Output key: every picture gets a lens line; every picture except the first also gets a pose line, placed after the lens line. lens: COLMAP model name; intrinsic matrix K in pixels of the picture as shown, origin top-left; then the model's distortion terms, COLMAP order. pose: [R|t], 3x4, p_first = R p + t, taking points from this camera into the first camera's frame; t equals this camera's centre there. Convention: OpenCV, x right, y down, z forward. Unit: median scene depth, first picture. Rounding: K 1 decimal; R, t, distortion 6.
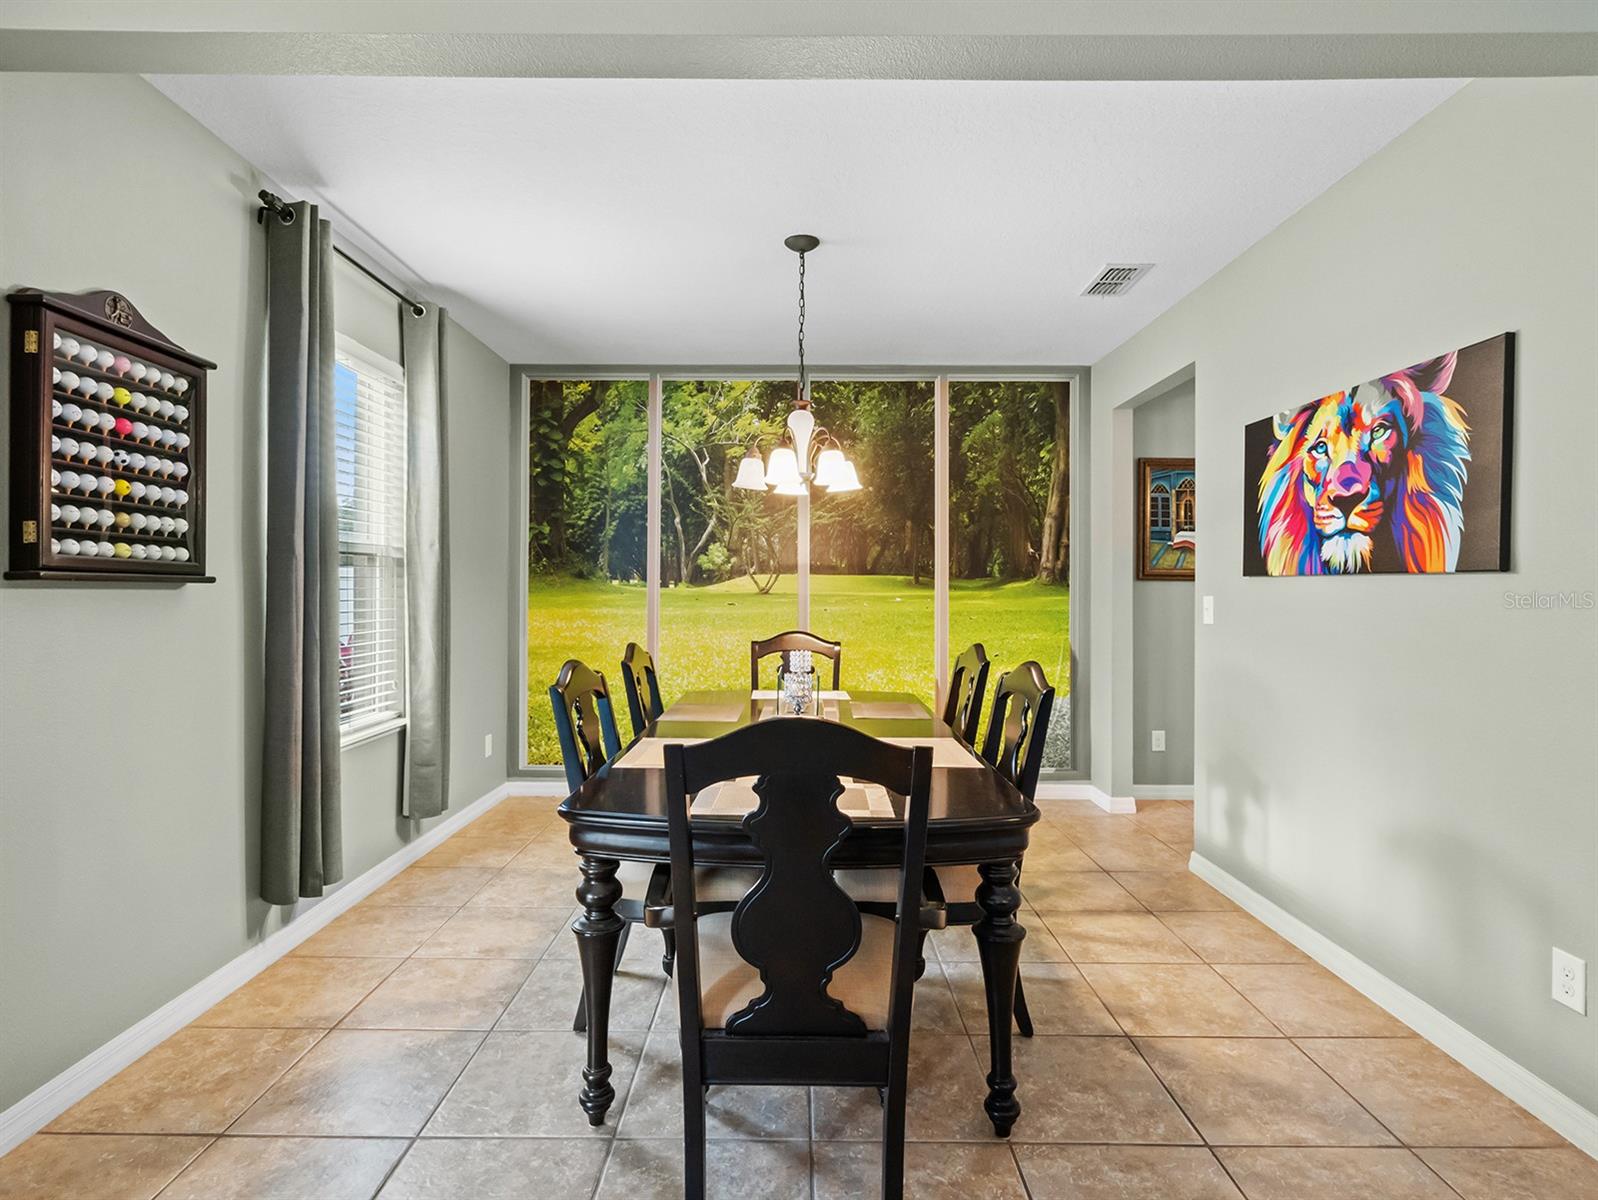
lens RADIAL K [[822.0, 0, 793.2], [0, 822.0, 583.1], [0, 0, 1]] dist [-0.008843, 0.004631]
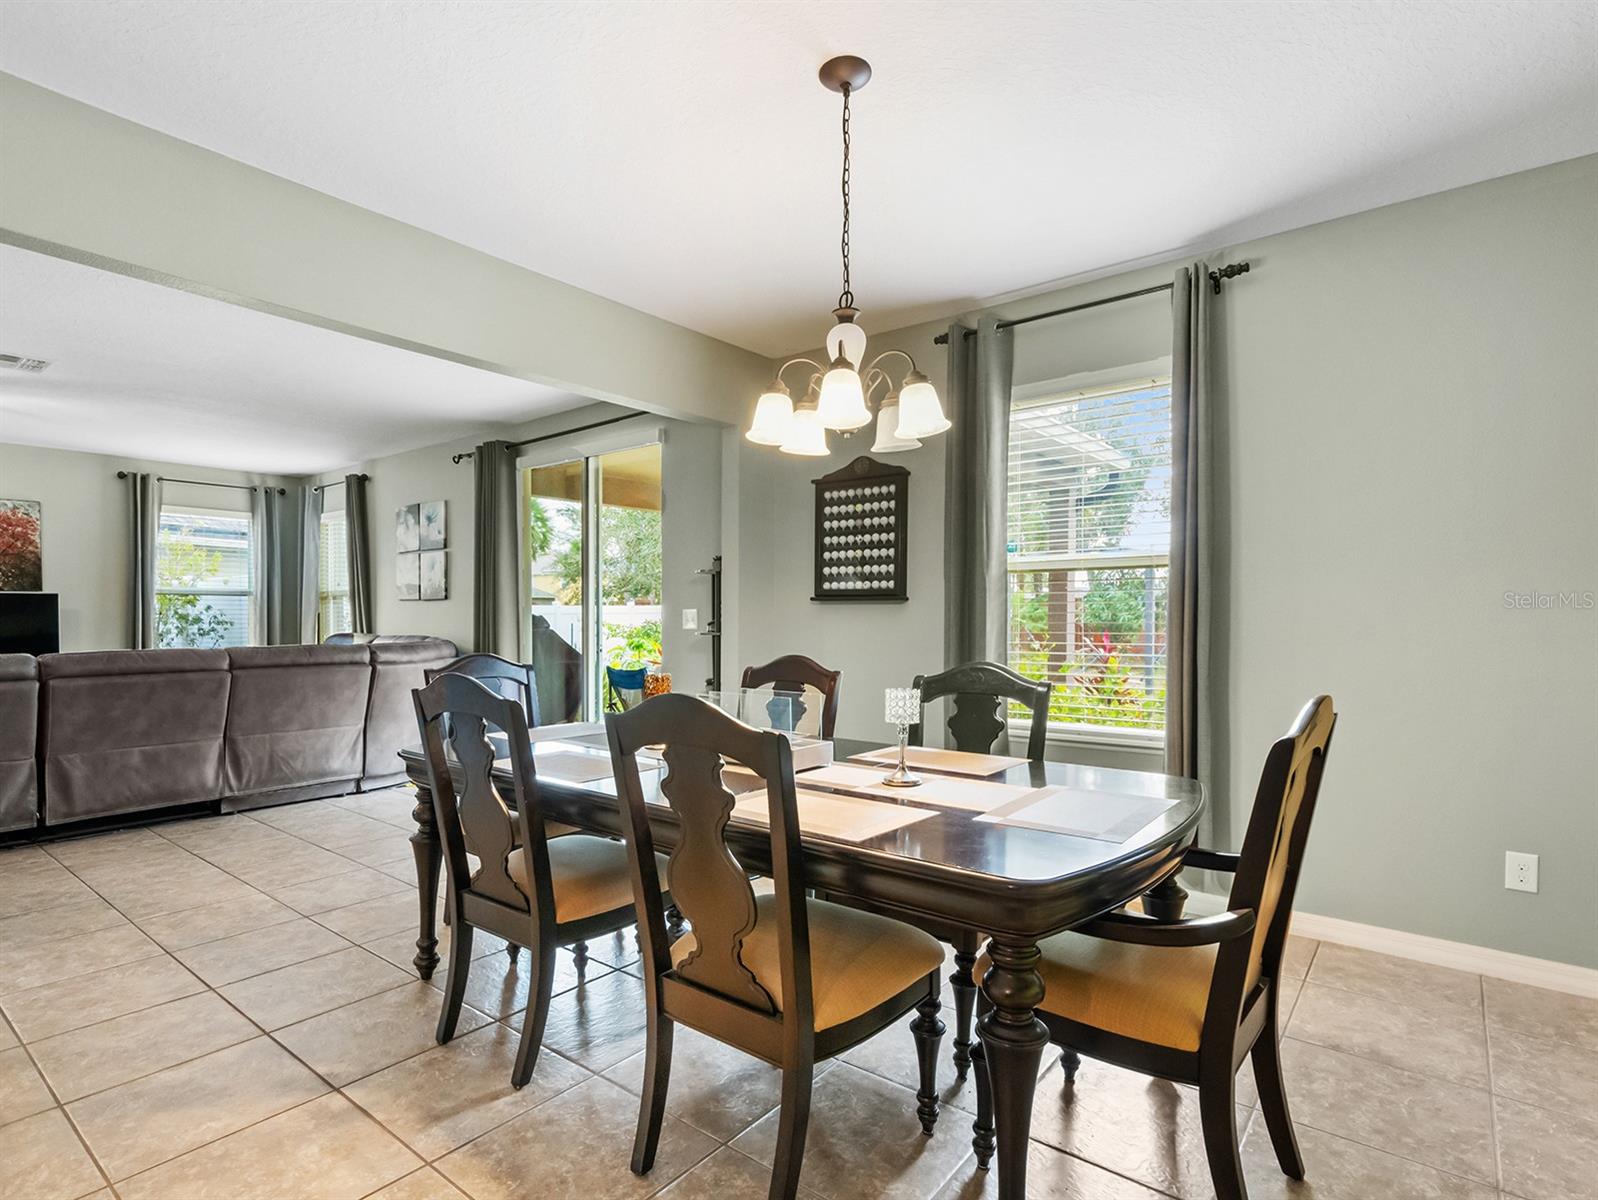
lens RADIAL K [[822.0, 0, 785.5], [0, 822.0, 621.5], [0, 0, 1]] dist [-0.008843, 0.004631]
pose [[-0.615415, 0.000905, -0.788202, 0.373125], [0.002864, 0.999995, -0.001088, 0.021848], [0.788198, -0.002927, -0.615415, 0.893193]]
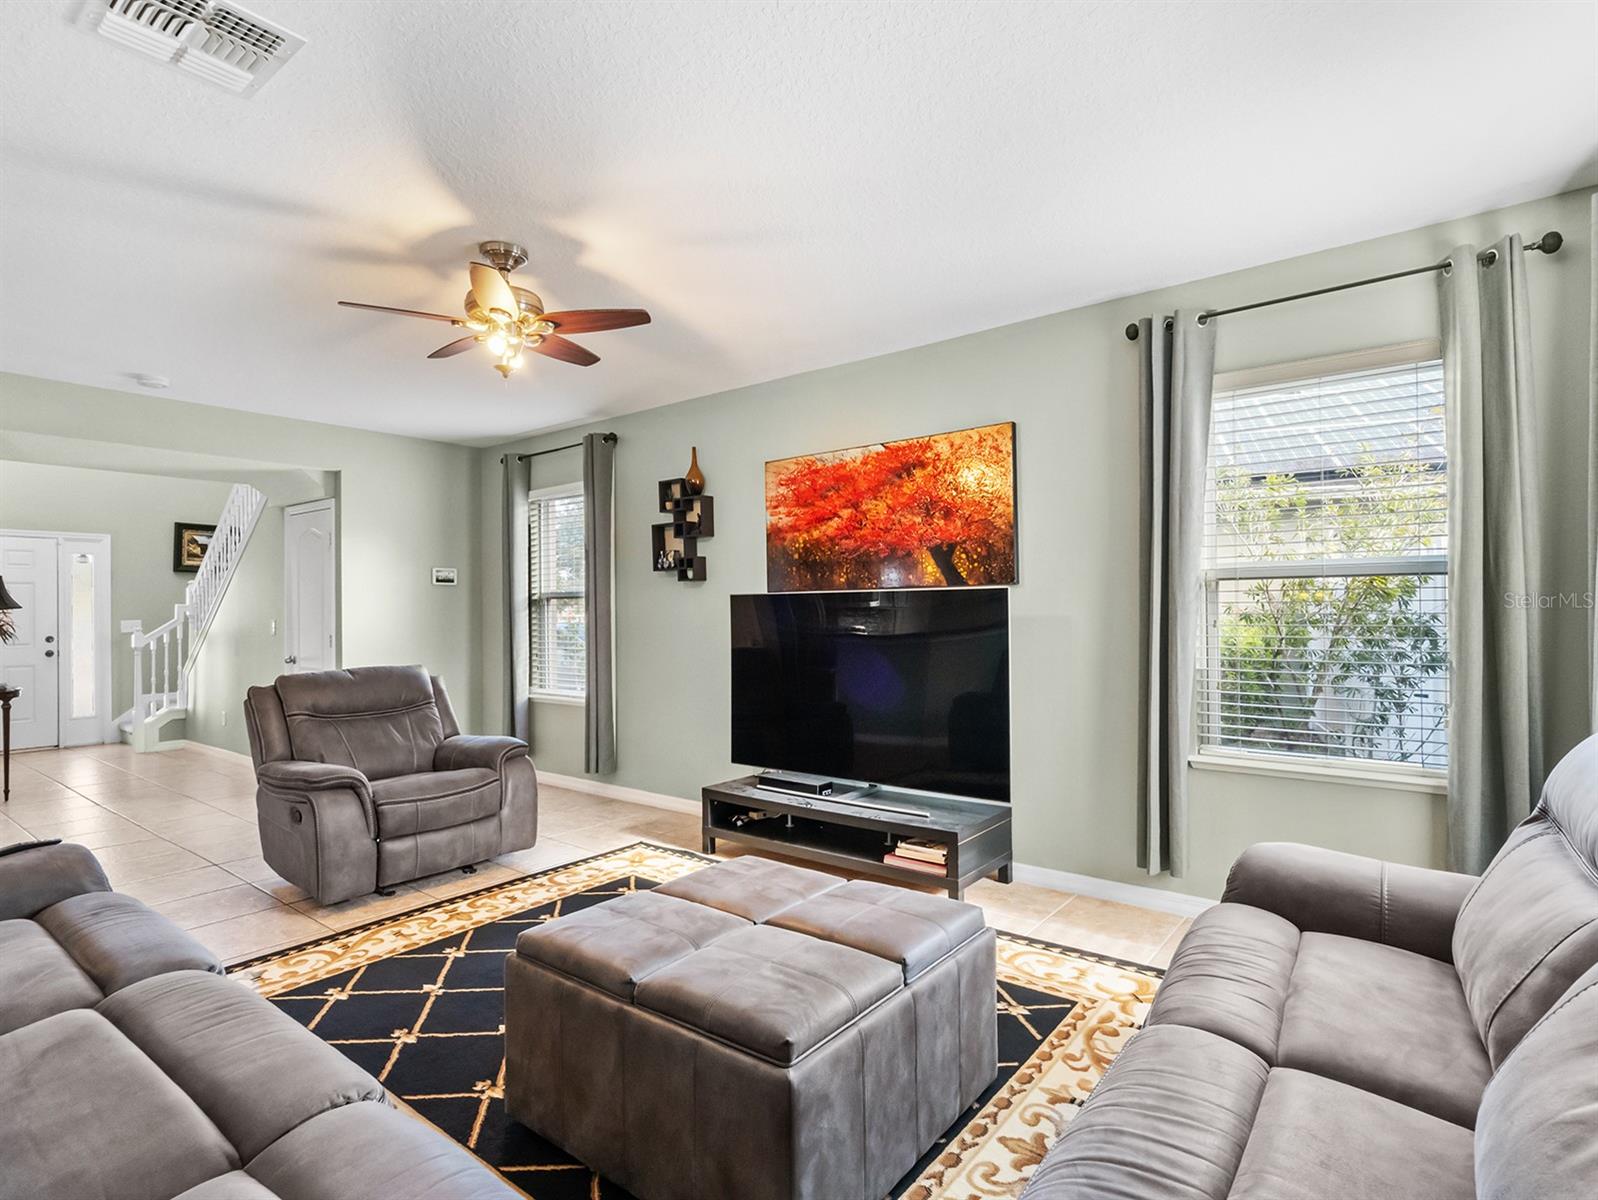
lens RADIAL K [[822.0, 0, 788.0], [0, 822.0, 607.3], [0, 0, 1]] dist [-0.008843, 0.004631]
pose [[-0.790431, 0.003931, 0.612539, -0.255750], [-0.001289, 0.999967, -0.008080, -0.006587], [-0.612550, -0.007176, -0.790399, -0.239697]]
